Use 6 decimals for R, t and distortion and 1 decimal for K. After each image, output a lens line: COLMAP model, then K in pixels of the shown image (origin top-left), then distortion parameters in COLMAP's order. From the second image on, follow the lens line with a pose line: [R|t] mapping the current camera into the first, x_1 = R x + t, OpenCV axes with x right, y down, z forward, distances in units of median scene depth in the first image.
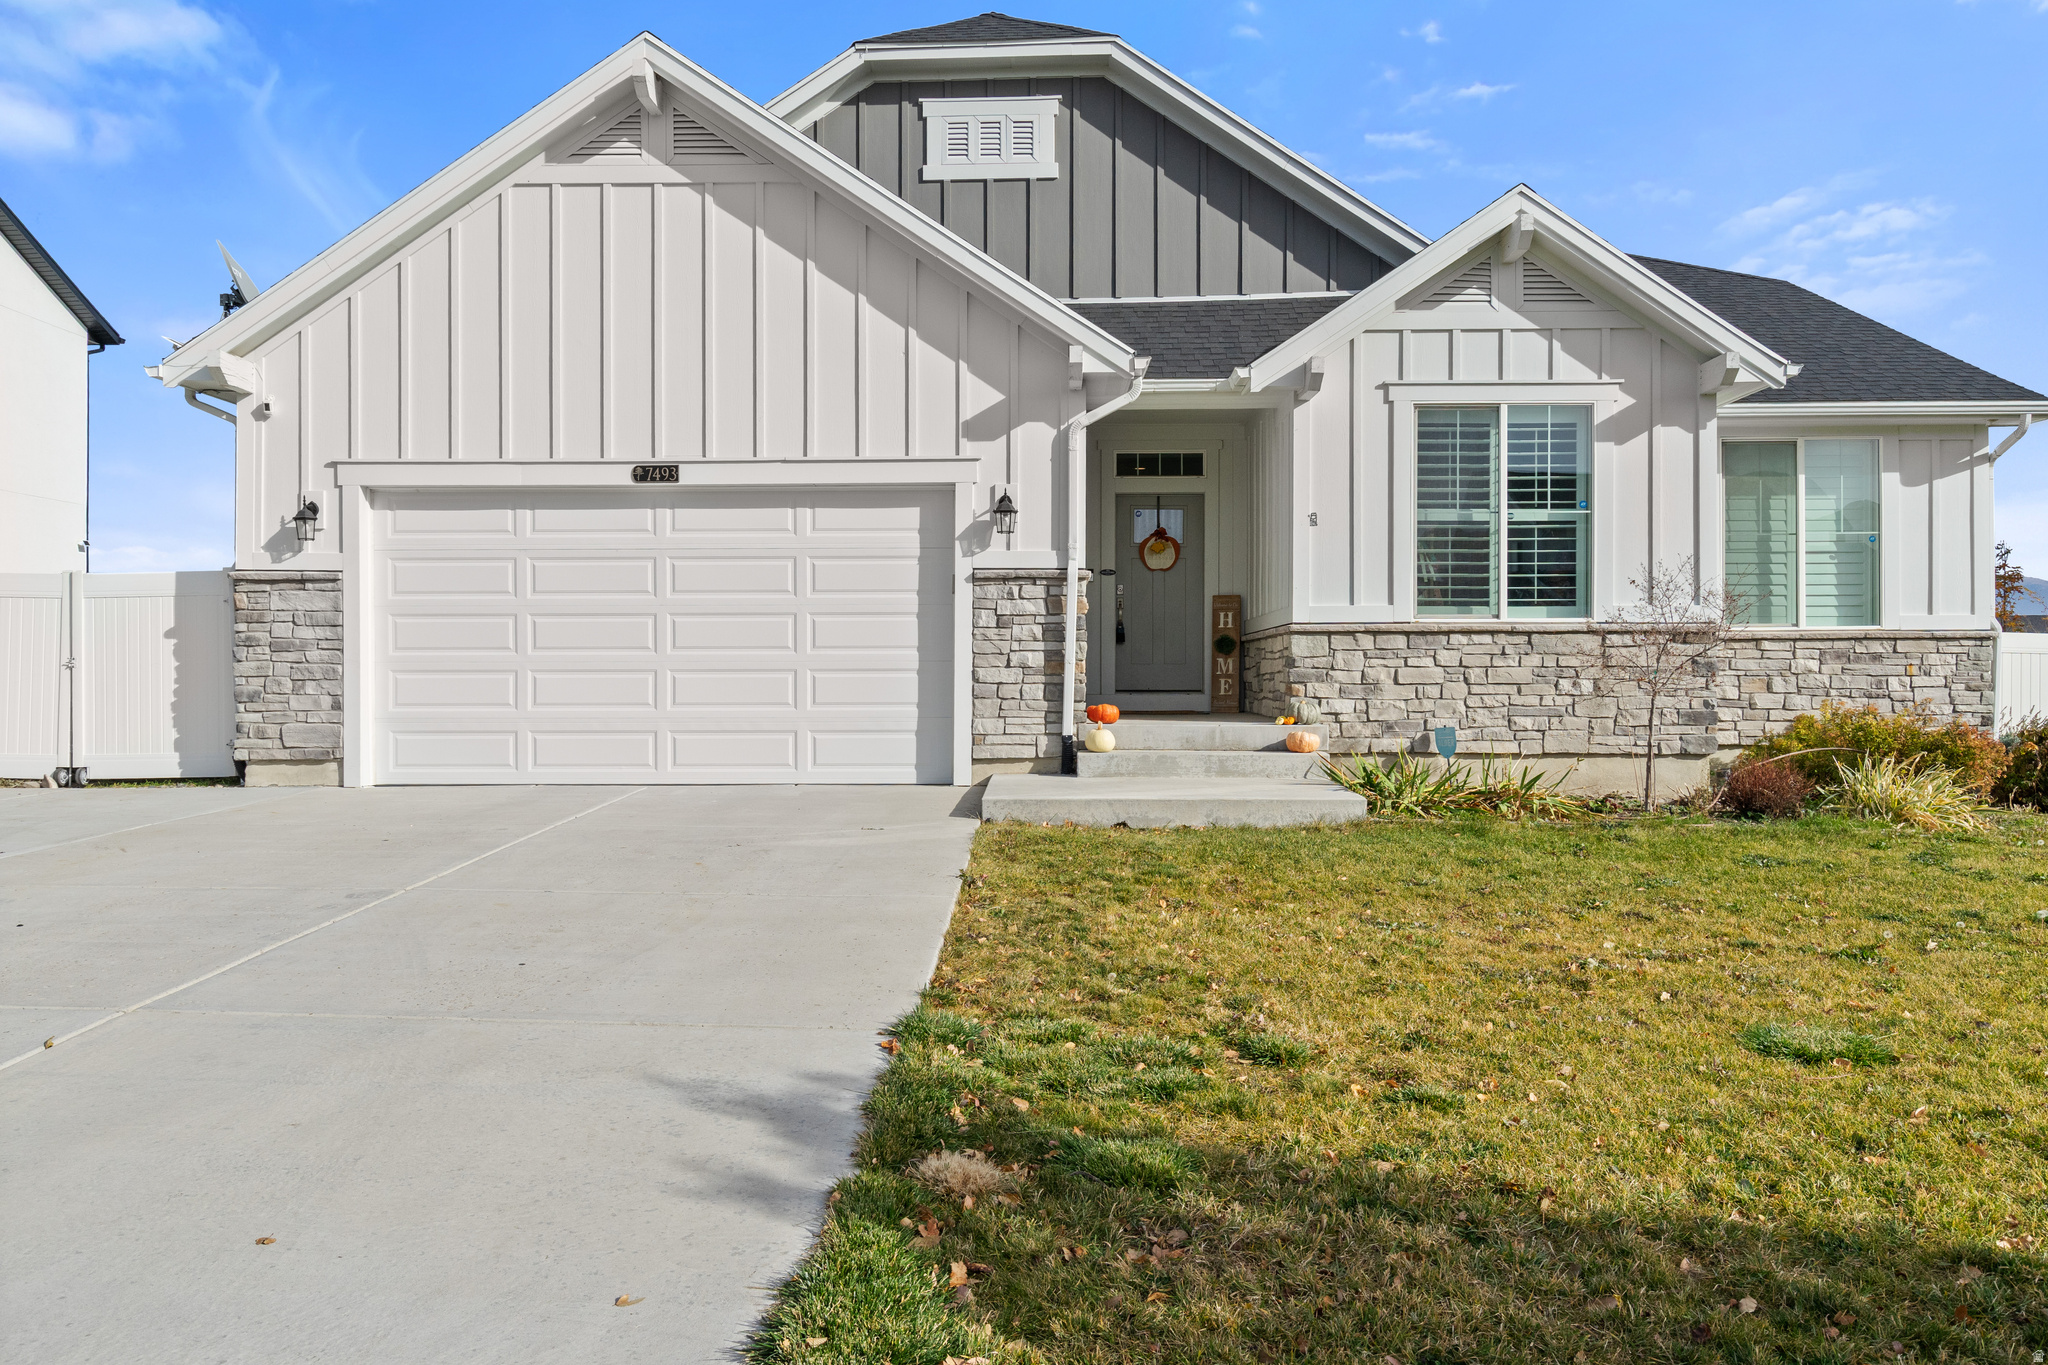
lens RADIAL K [[1486.3, 0, 1024.0], [0, 1486.3, 682.5], [0, 0, 1]] dist [0.009127, -0.002123]
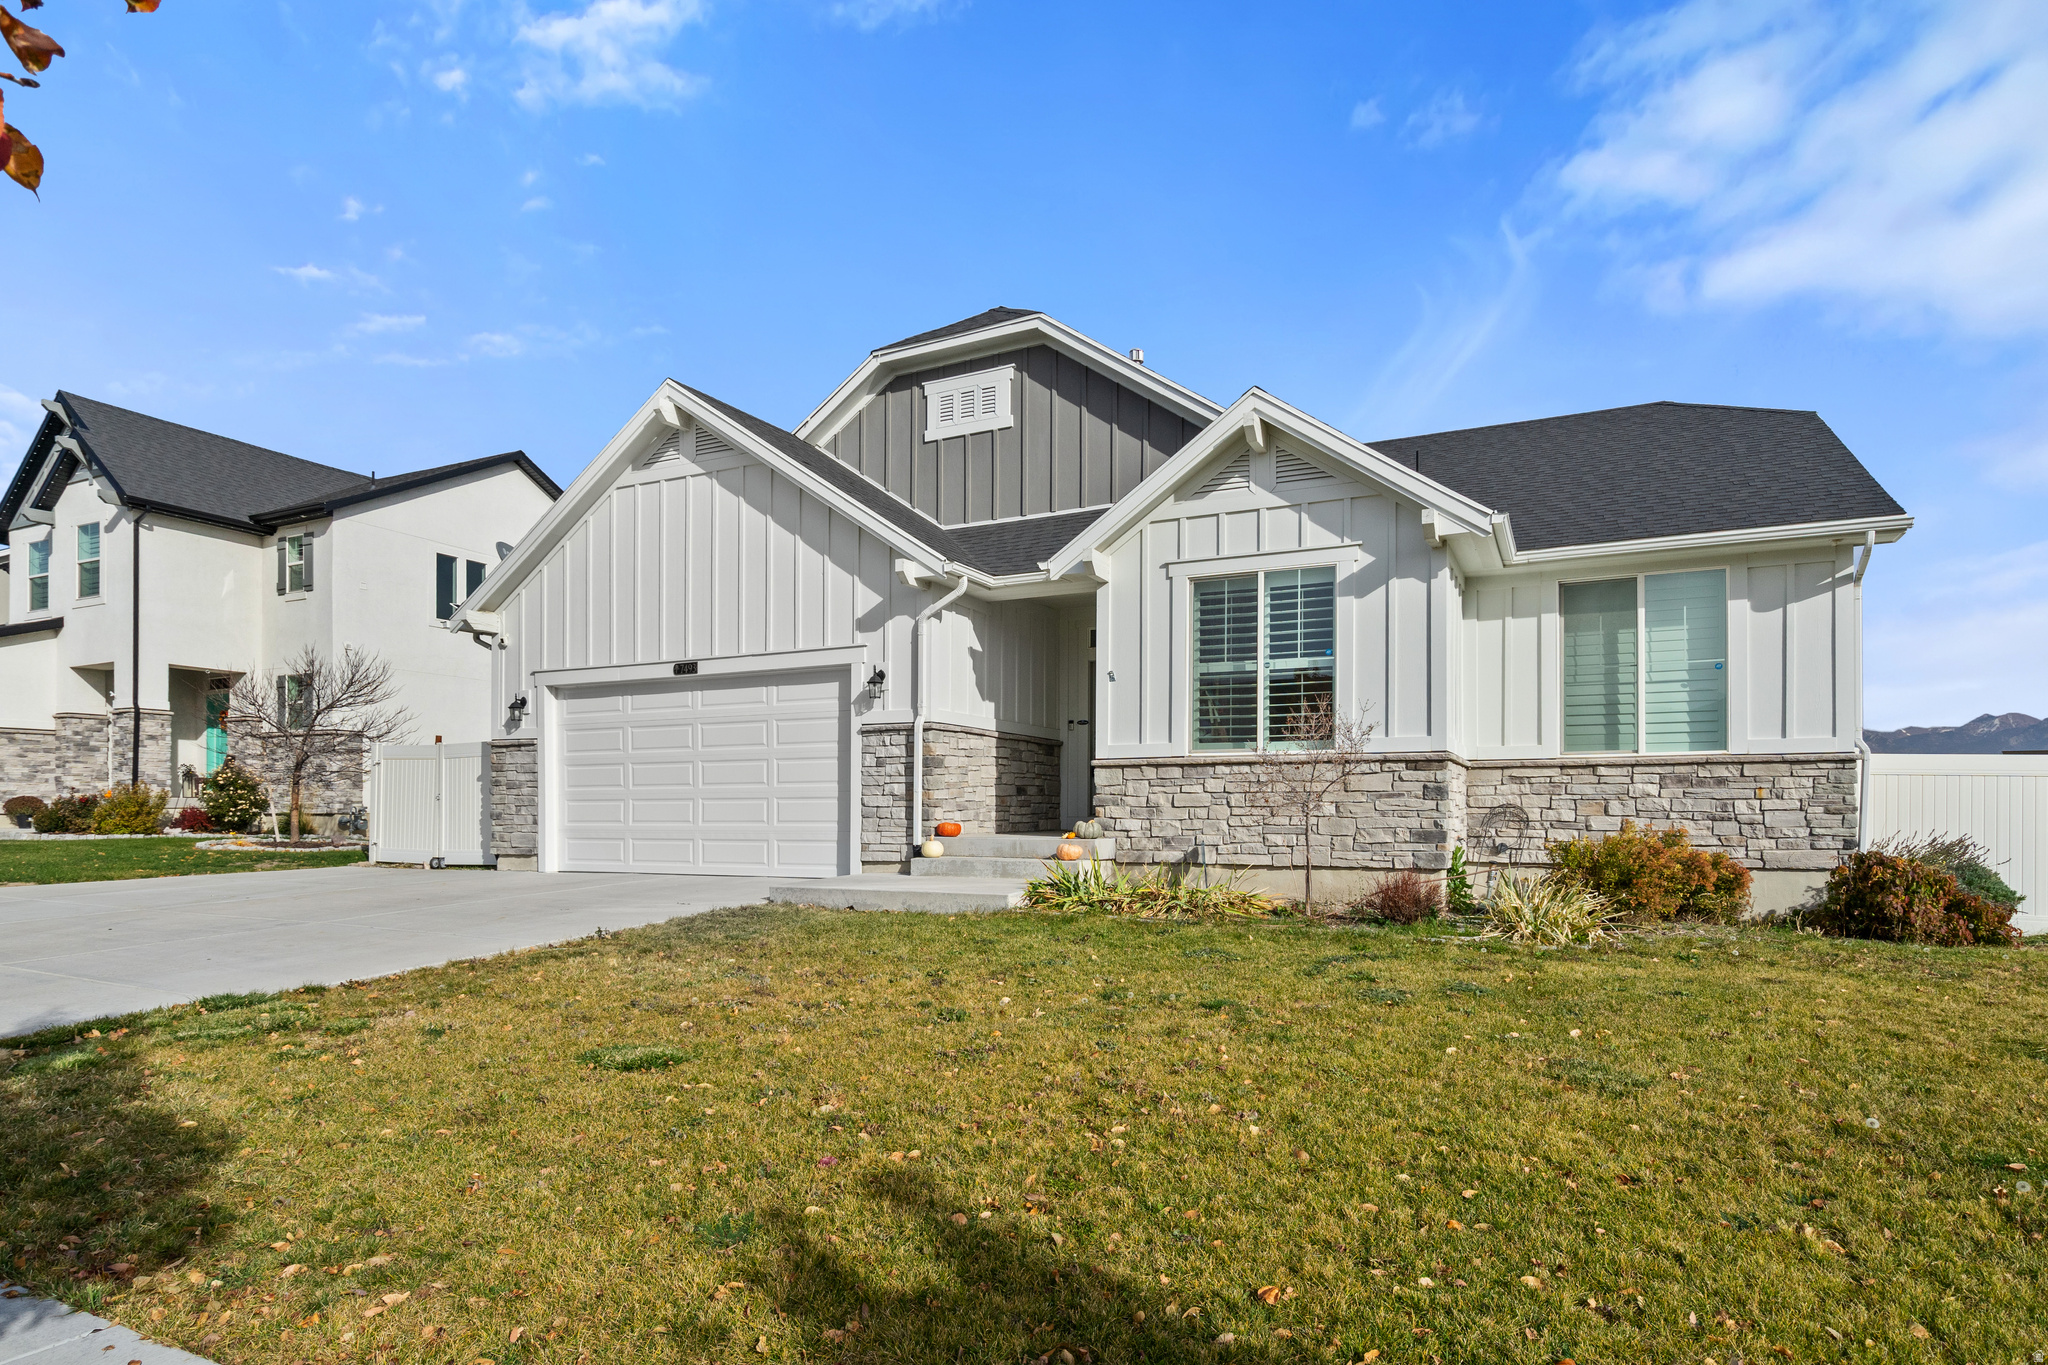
lens RADIAL K [[1165.7, 0, 1019.2], [0, 1165.7, 821.9], [0, 0, 1]] dist [0.001987, 0.002431]
pose [[0.902621, 0.003160, -0.430425, 0.551507], [-0.001001, 0.999986, 0.005244, 0.008457], [0.430436, -0.004302, 0.902611, 0.075303]]
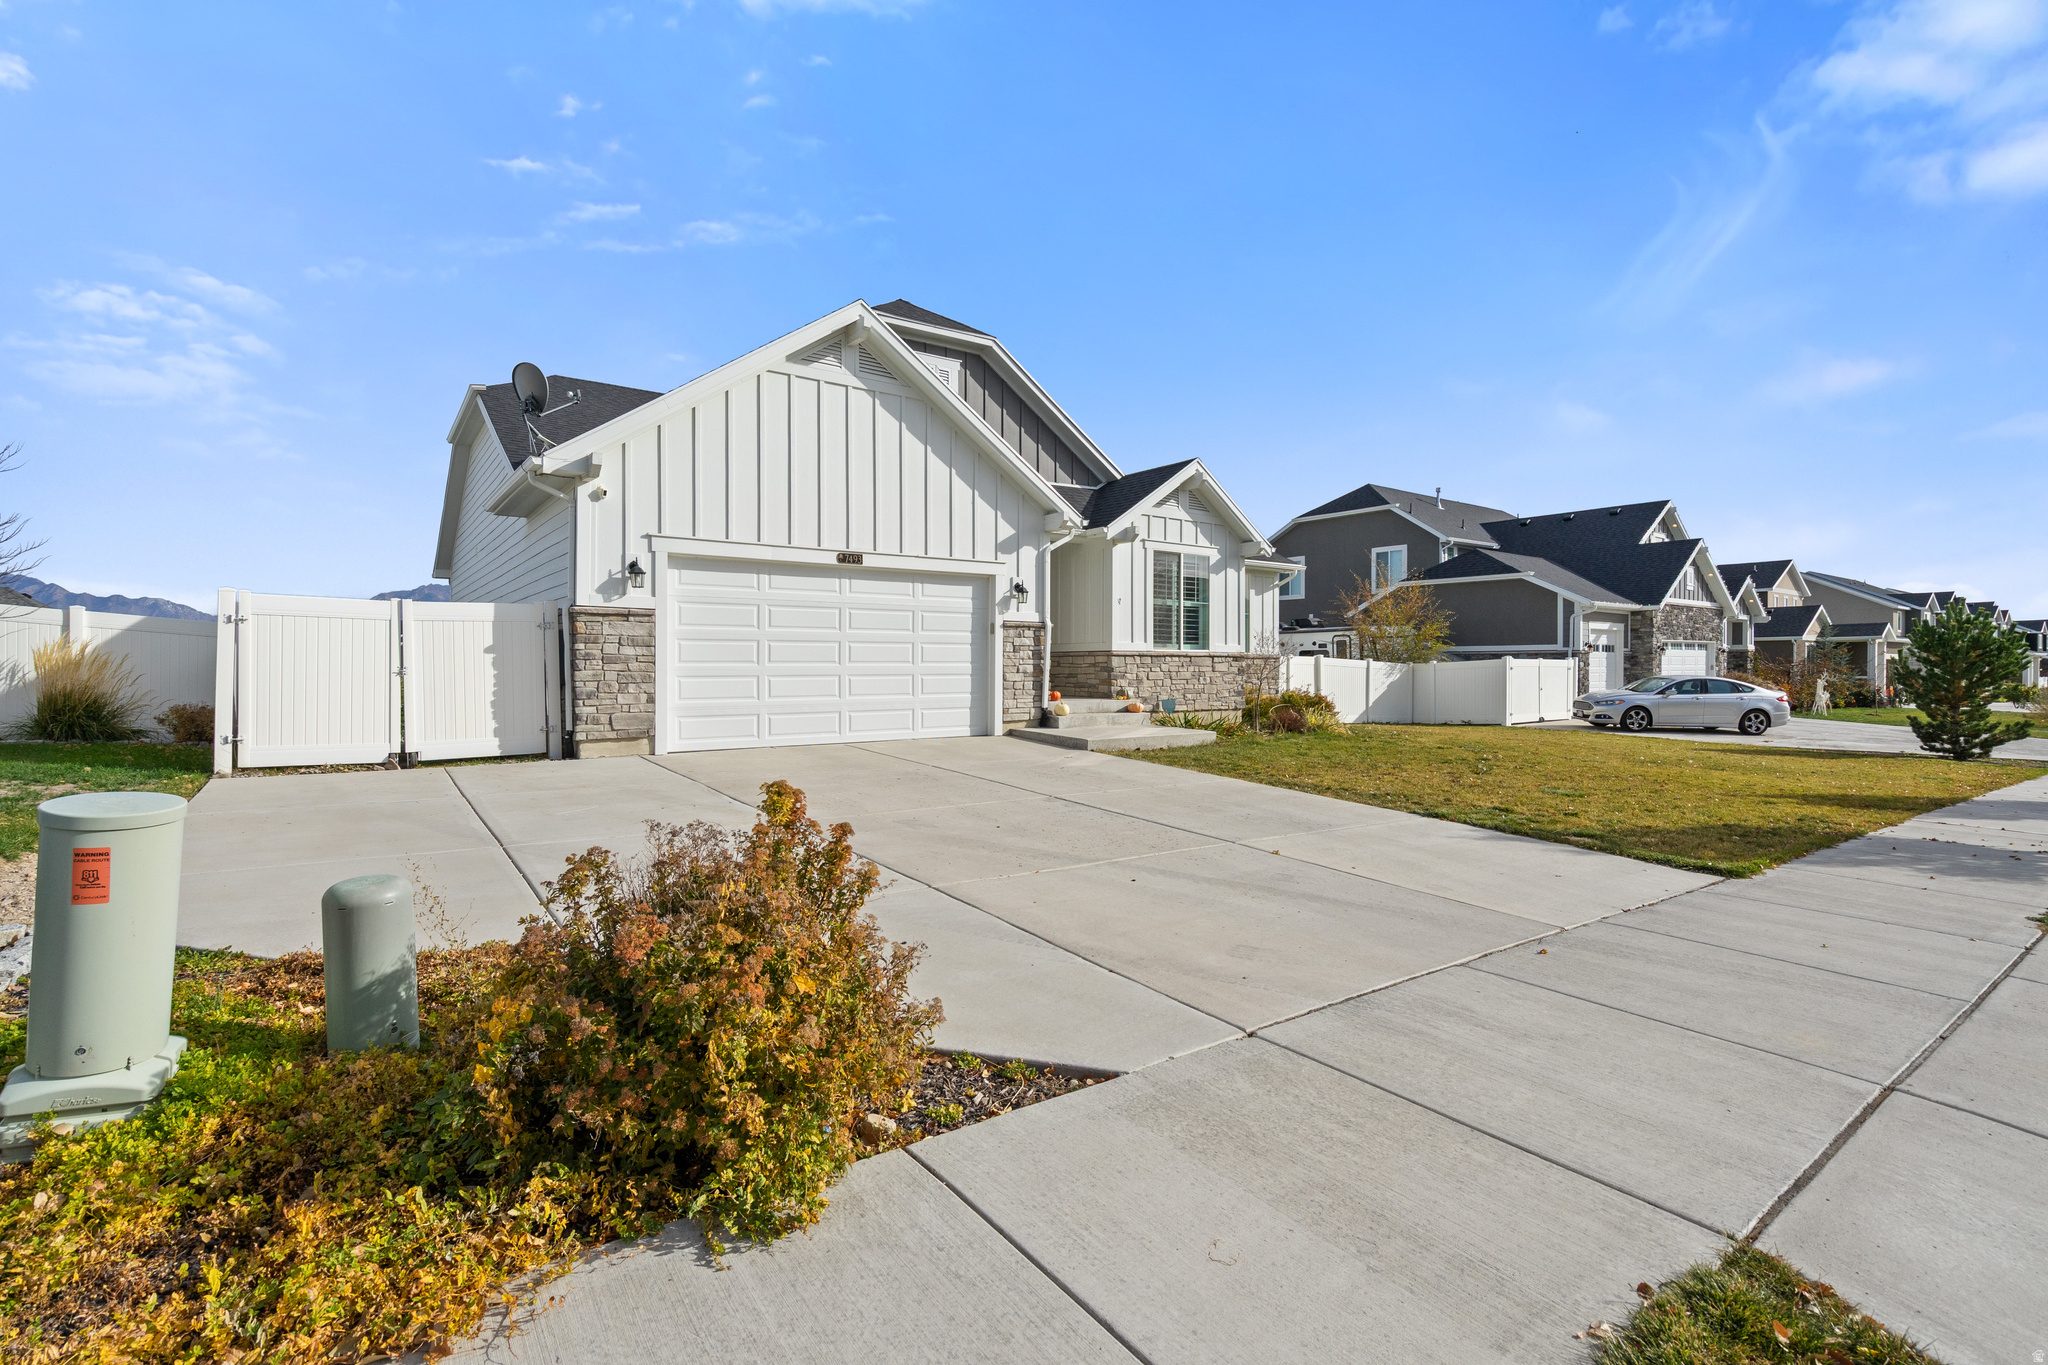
lens RADIAL K [[918.8, 0, 1024.0], [0, 918.8, 682.5], [0, 0, 1]] dist [-0.001617, -0.000044]
pose [[0.794596, -0.009514, 0.607064, -0.703772], [-0.000885, 0.999858, 0.016828, -0.017294], [-0.607138, -0.013909, 0.794475, 0.049556]]
